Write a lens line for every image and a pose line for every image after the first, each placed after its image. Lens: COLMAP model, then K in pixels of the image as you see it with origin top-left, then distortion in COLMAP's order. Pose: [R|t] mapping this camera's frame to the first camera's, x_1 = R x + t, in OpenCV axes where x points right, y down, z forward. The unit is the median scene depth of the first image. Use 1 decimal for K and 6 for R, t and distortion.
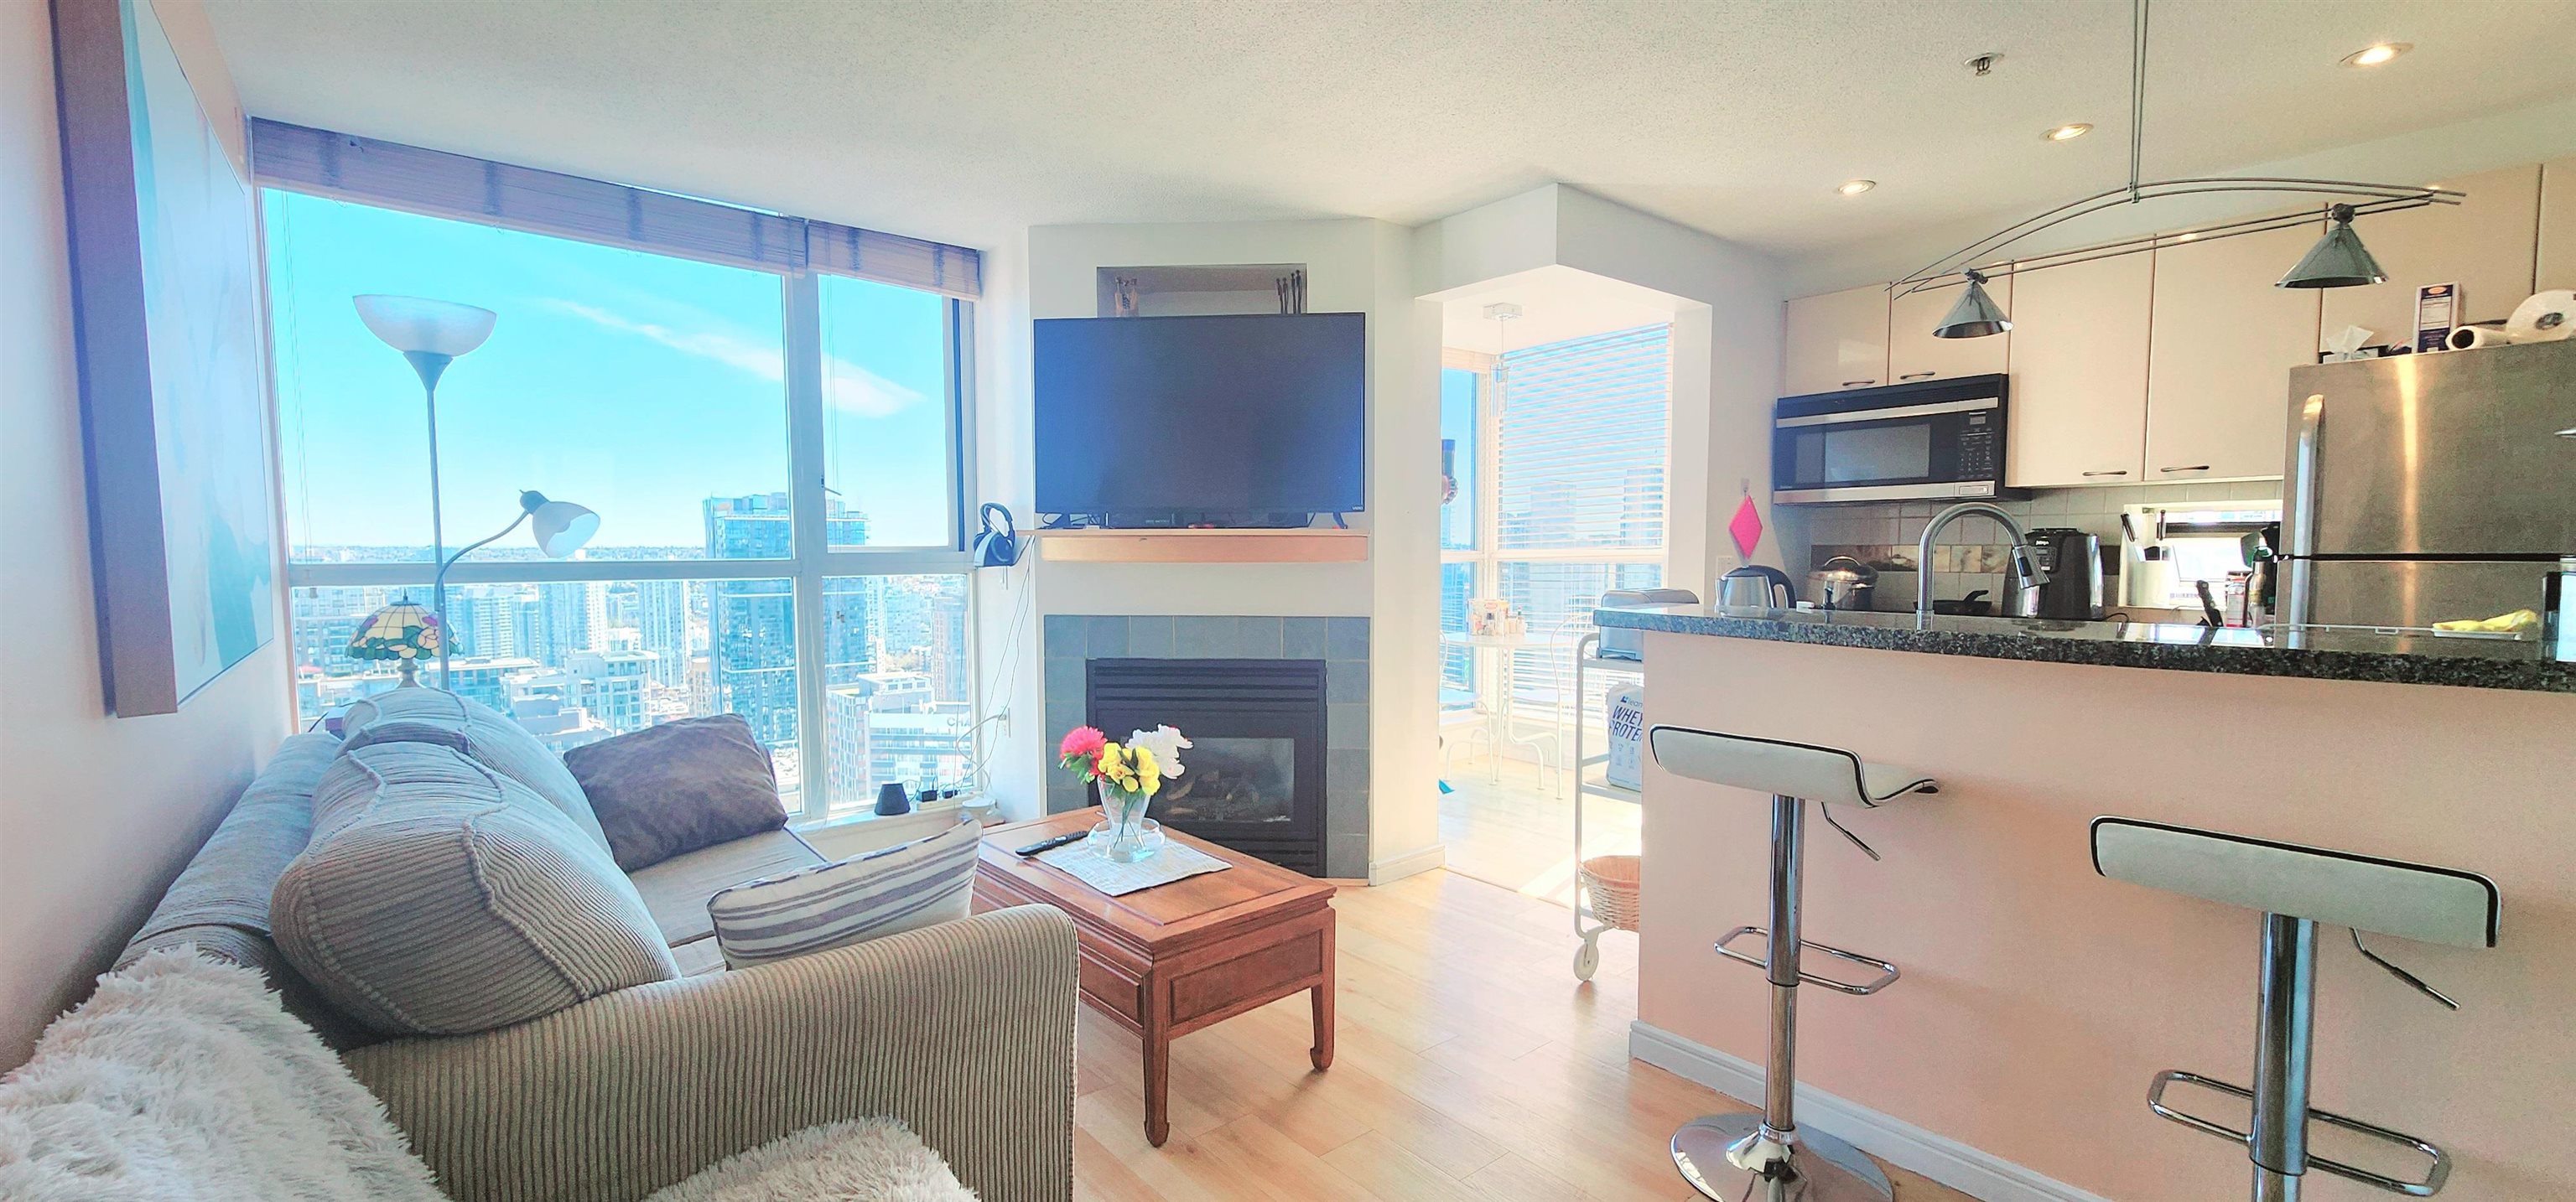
lens RADIAL K [[1087.8, 0, 1286.4], [0, 1087.8, 626.0], [0, 0, 1]] dist [0.006251, -0.000359]
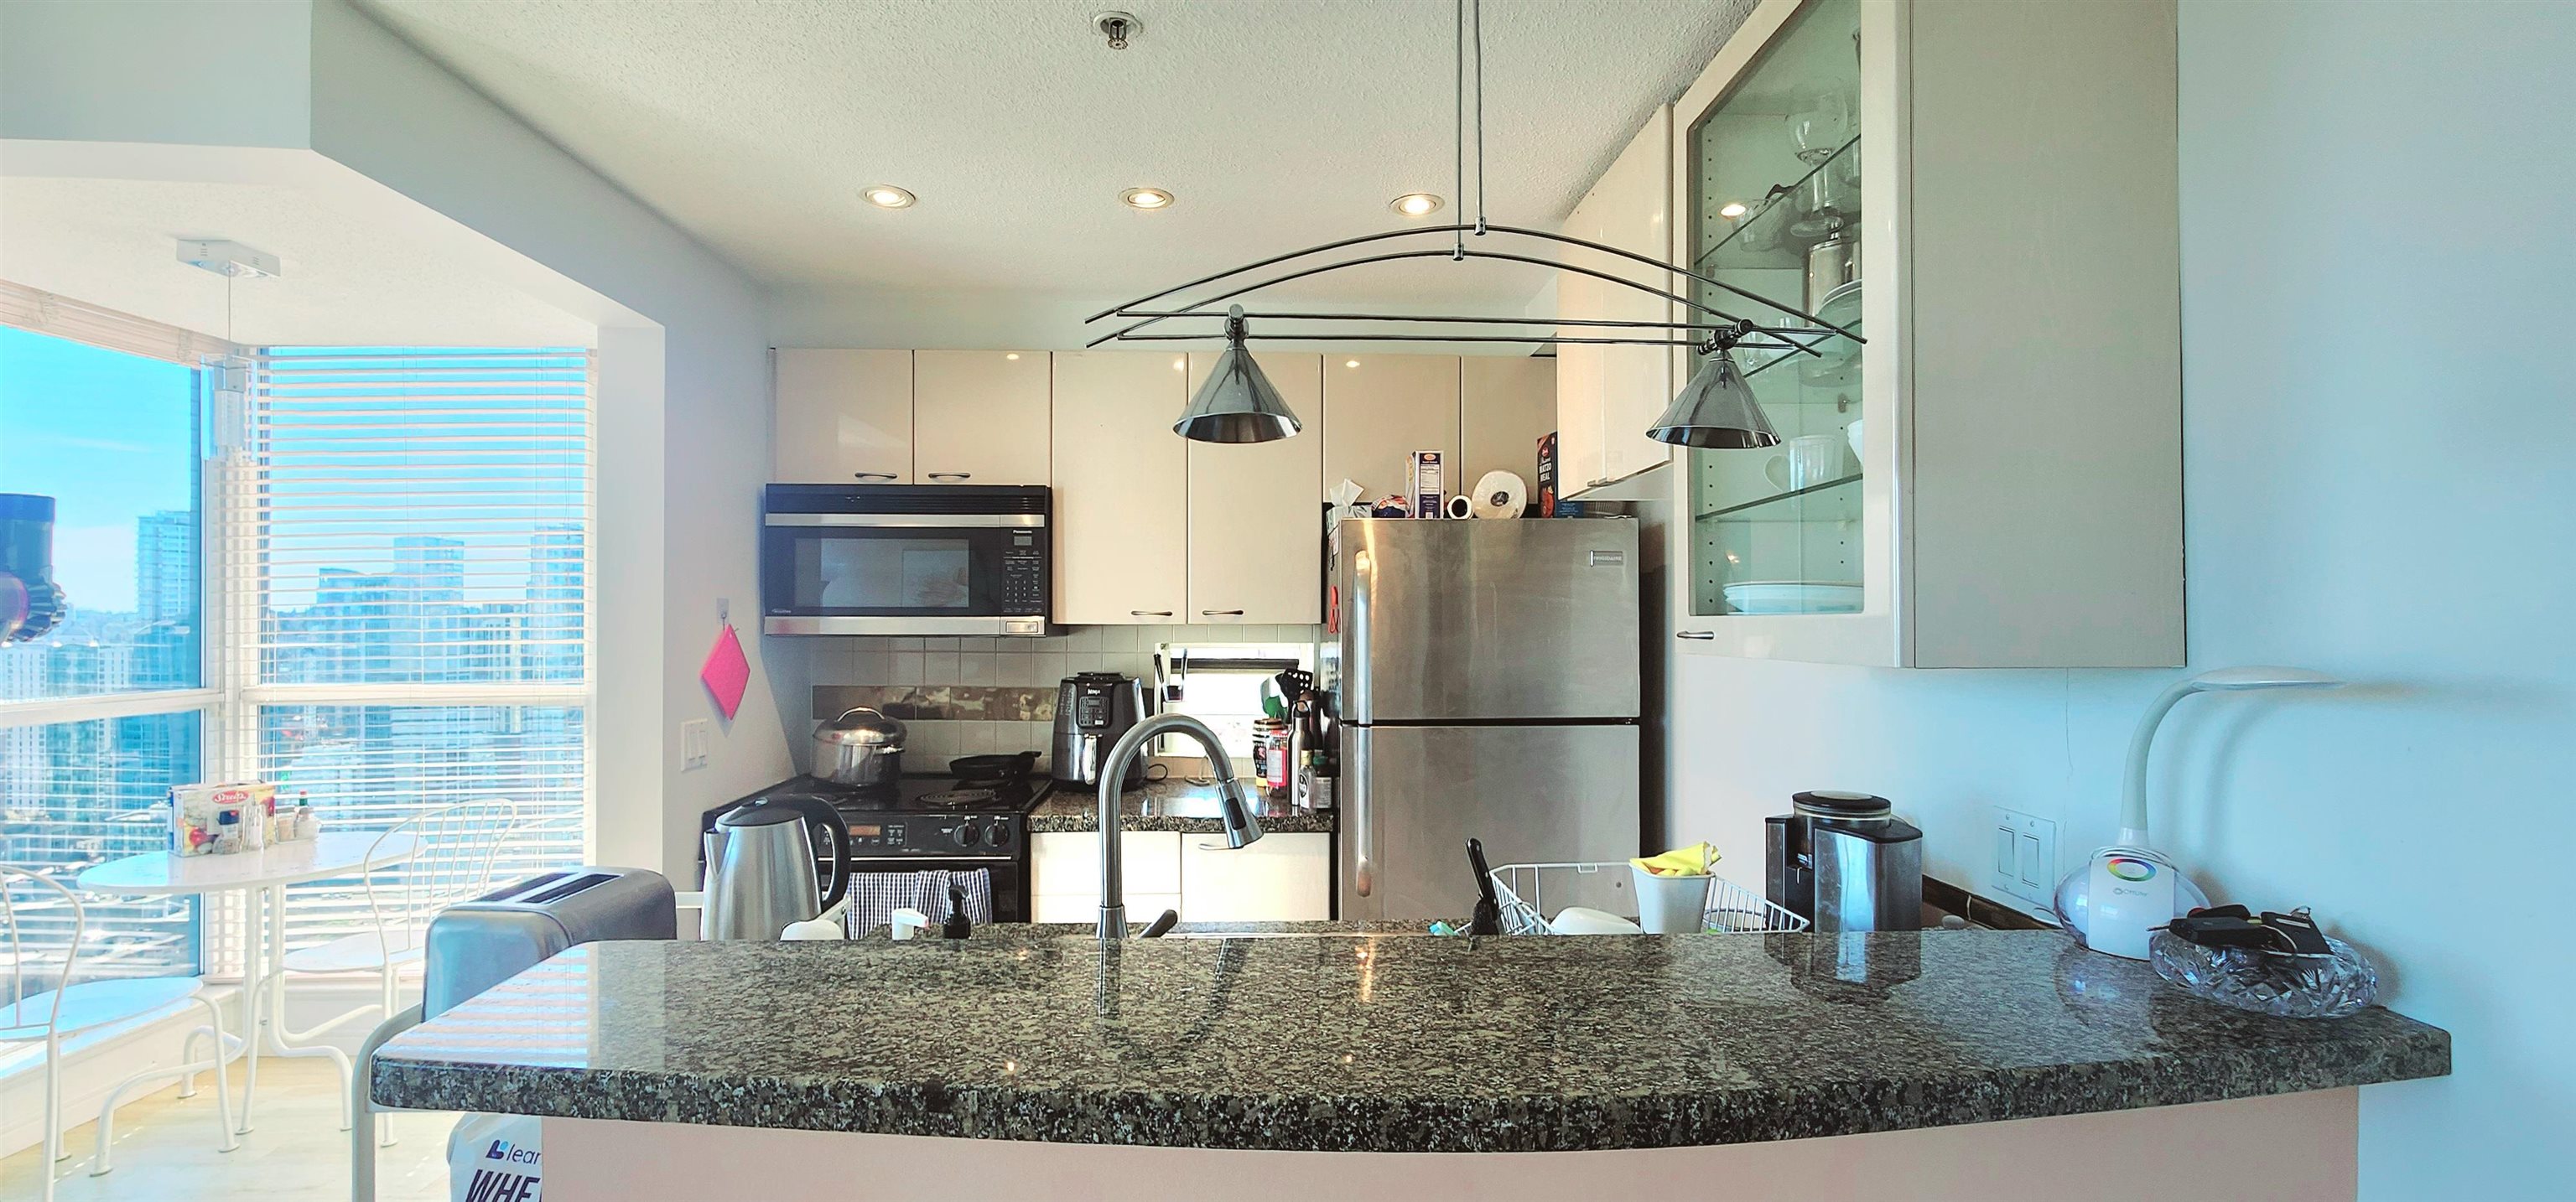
lens RADIAL K [[1087.8, 0, 1286.4], [0, 1087.8, 626.0], [0, 0, 1]] dist [0.006251, -0.000359]
pose [[0.616652, 0.002829, 0.787231, 0.118988], [0.049330, 0.997889, -0.042227, -0.079877], [-0.785689, 0.064874, 0.615211, 0.347738]]
